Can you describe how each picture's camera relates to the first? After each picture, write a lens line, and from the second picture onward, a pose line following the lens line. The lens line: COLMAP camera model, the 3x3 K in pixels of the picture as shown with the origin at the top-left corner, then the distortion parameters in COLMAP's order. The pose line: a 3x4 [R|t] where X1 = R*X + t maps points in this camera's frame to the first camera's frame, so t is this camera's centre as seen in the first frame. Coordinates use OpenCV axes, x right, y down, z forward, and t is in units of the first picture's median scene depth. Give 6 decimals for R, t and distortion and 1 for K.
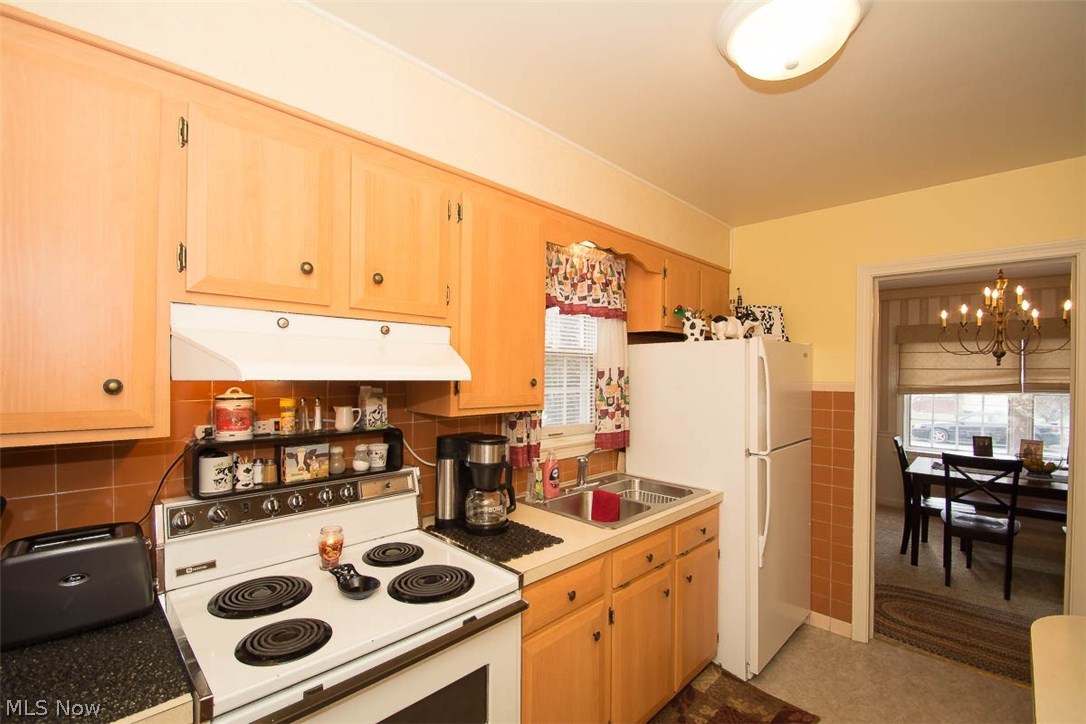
lens RADIAL K [[473.8, 0, 534.5], [0, 473.8, 376.5], [0, 0, 1]] dist [0.010252, -0.014620]
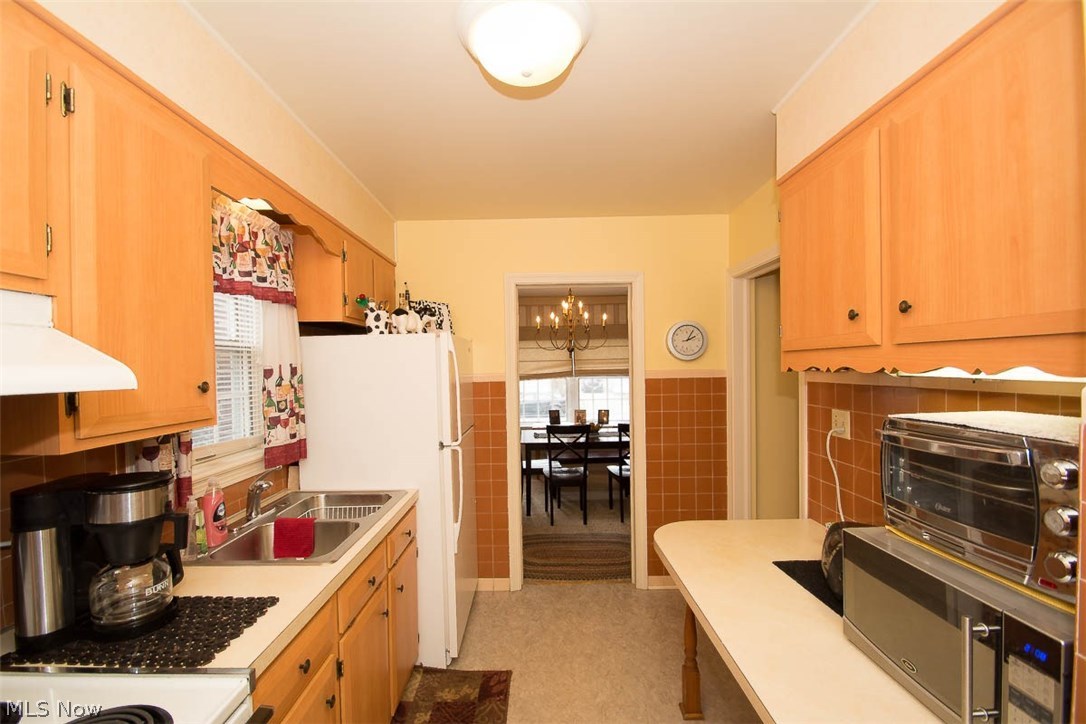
lens RADIAL K [[473.8, 0, 534.5], [0, 473.8, 376.5], [0, 0, 1]] dist [0.010252, -0.014620]
pose [[0.707402, -0.036060, 0.705891, -0.108214], [0.029438, 0.999334, 0.021549, -0.002685], [-0.706198, 0.005536, 0.707993, 0.125828]]
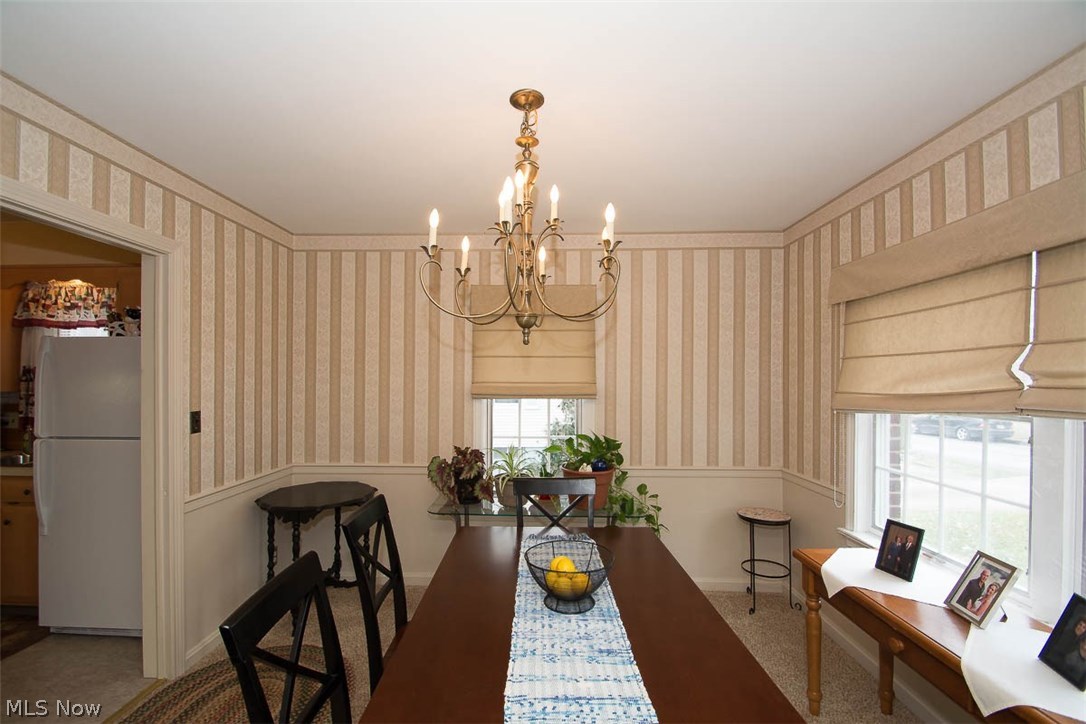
lens RADIAL K [[473.8, 0, 534.5], [0, 473.8, 376.5], [0, 0, 1]] dist [0.010252, -0.014620]
pose [[0.693292, -0.009758, -0.720591, 1.921761], [-0.005129, 0.999816, -0.018473, 0.027869], [0.720639, 0.016503, 0.693114, 0.957135]]
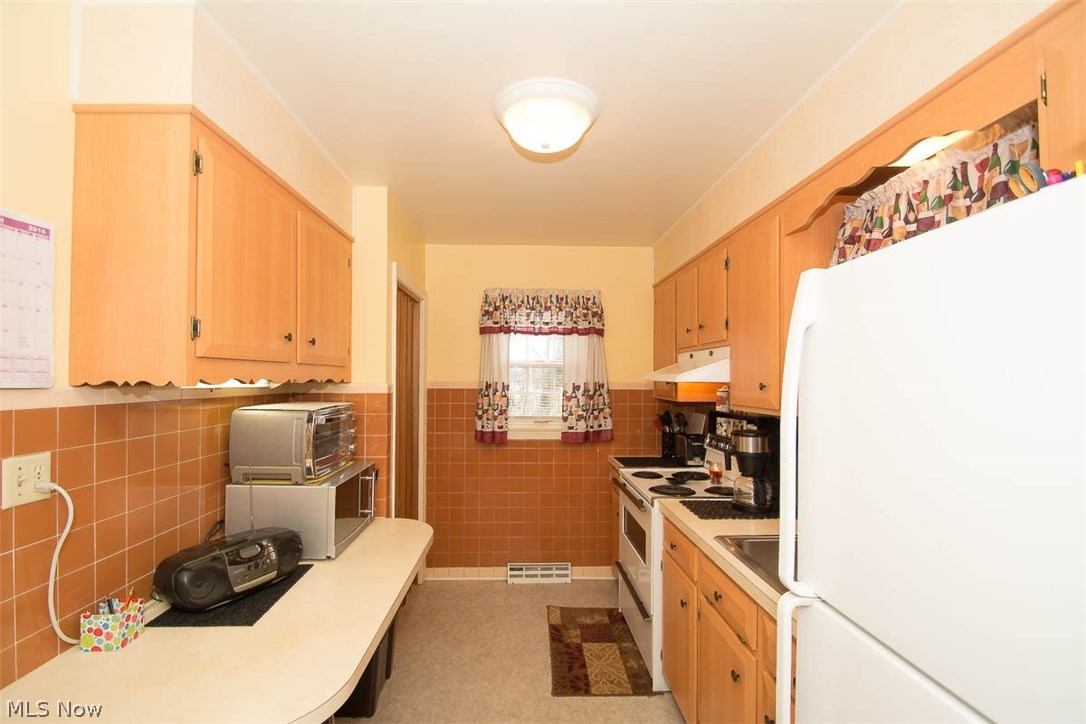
lens RADIAL K [[480.2, 0, 543.0], [0, 480.2, 374.1], [0, 0, 1]] dist [-0.000503, -0.000651]
pose [[-0.672087, -0.017565, -0.740263, 0.795922], [-0.016493, 0.999826, -0.008750, 0.001858], [0.740288, 0.006328, -0.672260, 0.989205]]
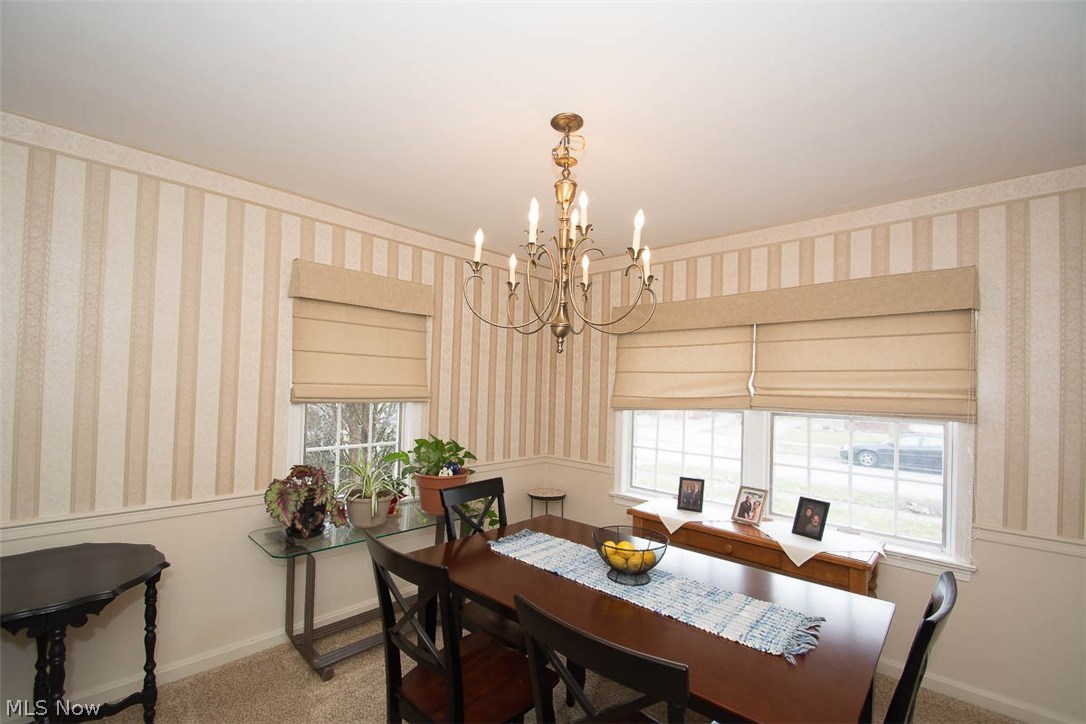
lens RADIAL K [[473.8, 0, 534.5], [0, 473.8, 376.5], [0, 0, 1]] dist [0.010252, -0.014620]
pose [[0.999289, 0.021357, 0.031074, 1.348407], [-0.020541, 0.999441, -0.026364, 0.024168], [-0.031620, 0.025707, 0.999169, 0.698972]]
